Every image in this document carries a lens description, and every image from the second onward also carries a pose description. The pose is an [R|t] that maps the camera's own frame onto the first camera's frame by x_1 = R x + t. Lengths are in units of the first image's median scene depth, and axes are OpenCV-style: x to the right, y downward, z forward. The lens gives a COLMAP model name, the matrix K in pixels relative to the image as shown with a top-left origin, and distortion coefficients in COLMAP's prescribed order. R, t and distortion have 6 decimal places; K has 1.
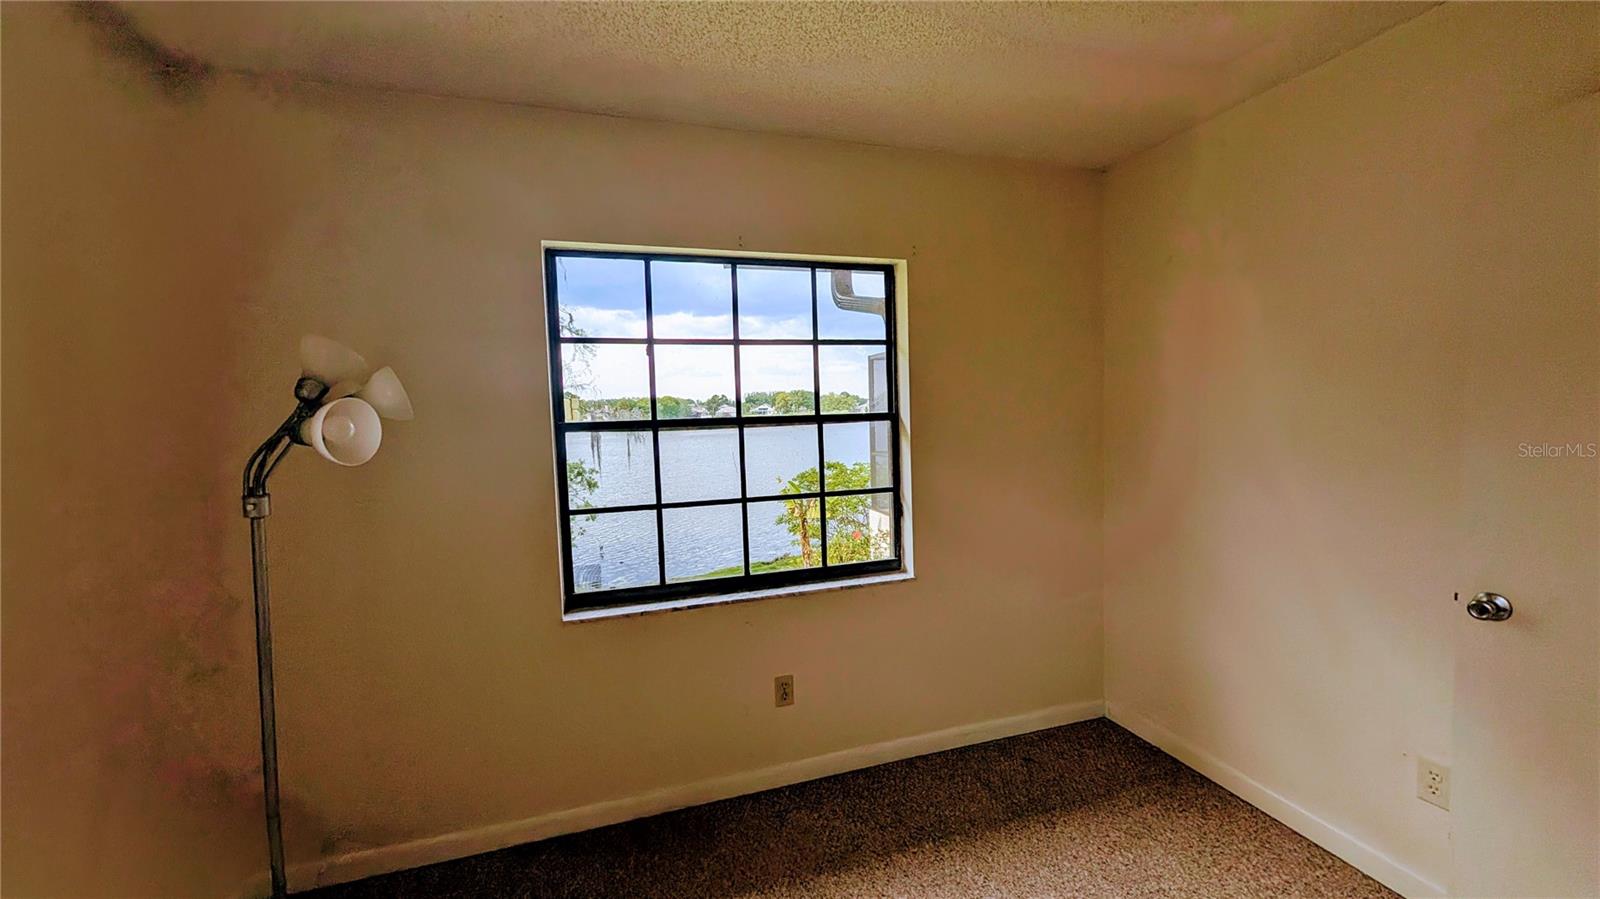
lens RADIAL K [[609.9, 0, 805.8], [0, 609.9, 440.3], [0, 0, 1]] dist [-0.002525, 0.000635]
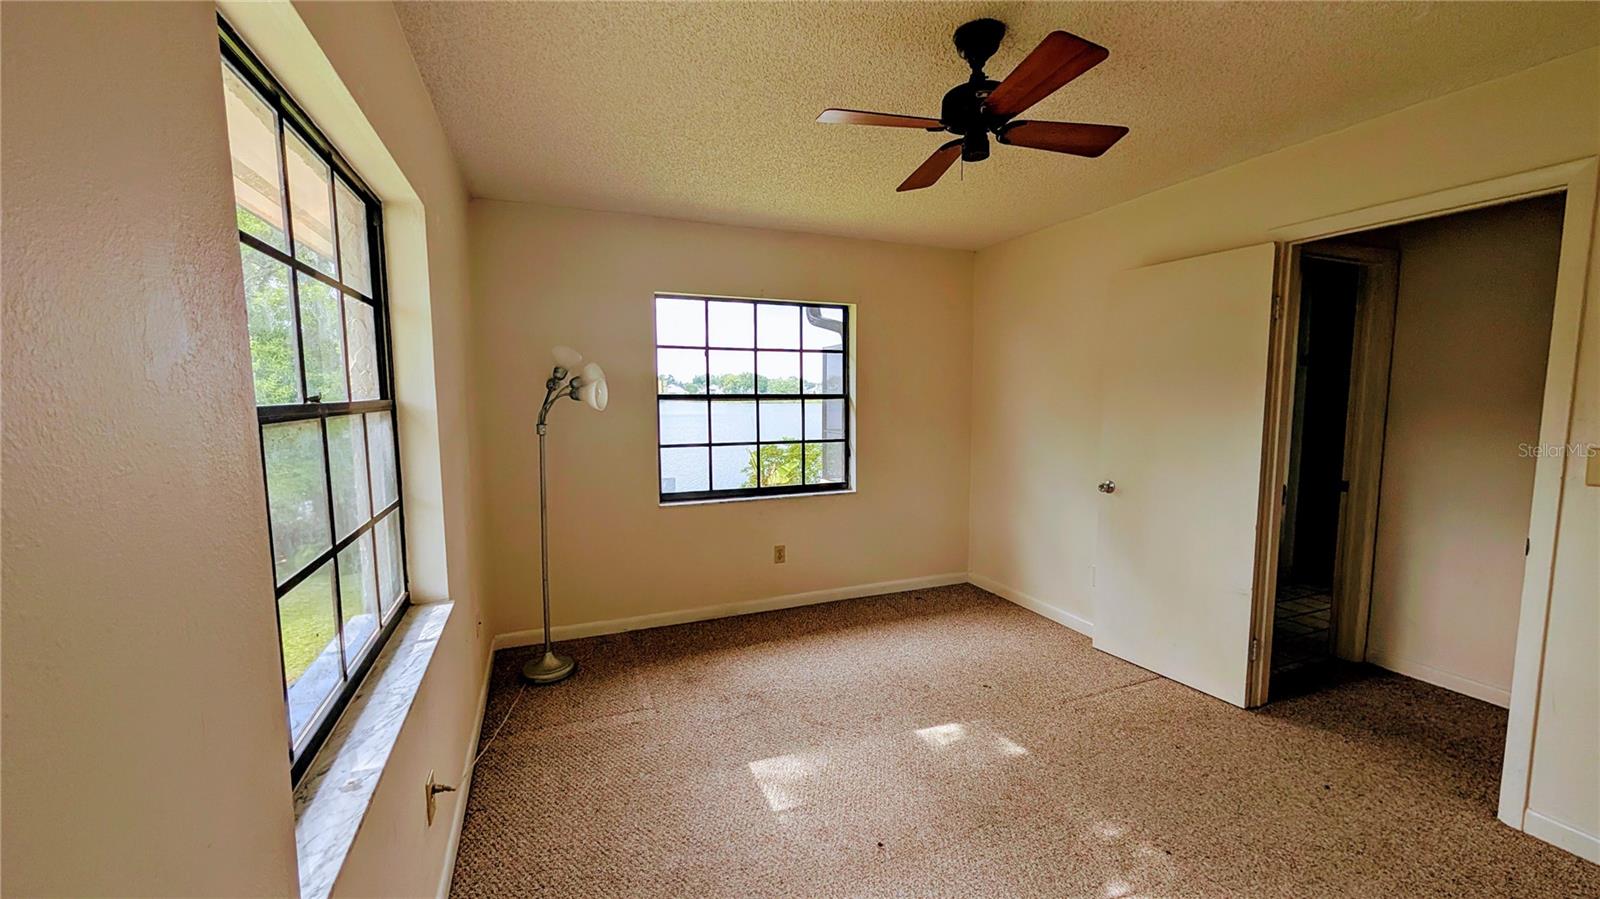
lens RADIAL K [[609.9, 0, 808.9], [0, 609.9, 439.3], [0, 0, 1]] dist [-0.002525, 0.000635]
pose [[0.995159, 0.021189, 0.095971, -0.121716], [-0.023772, 0.999383, 0.025859, 0.039544], [-0.095364, -0.028015, 0.995048, -0.690438]]
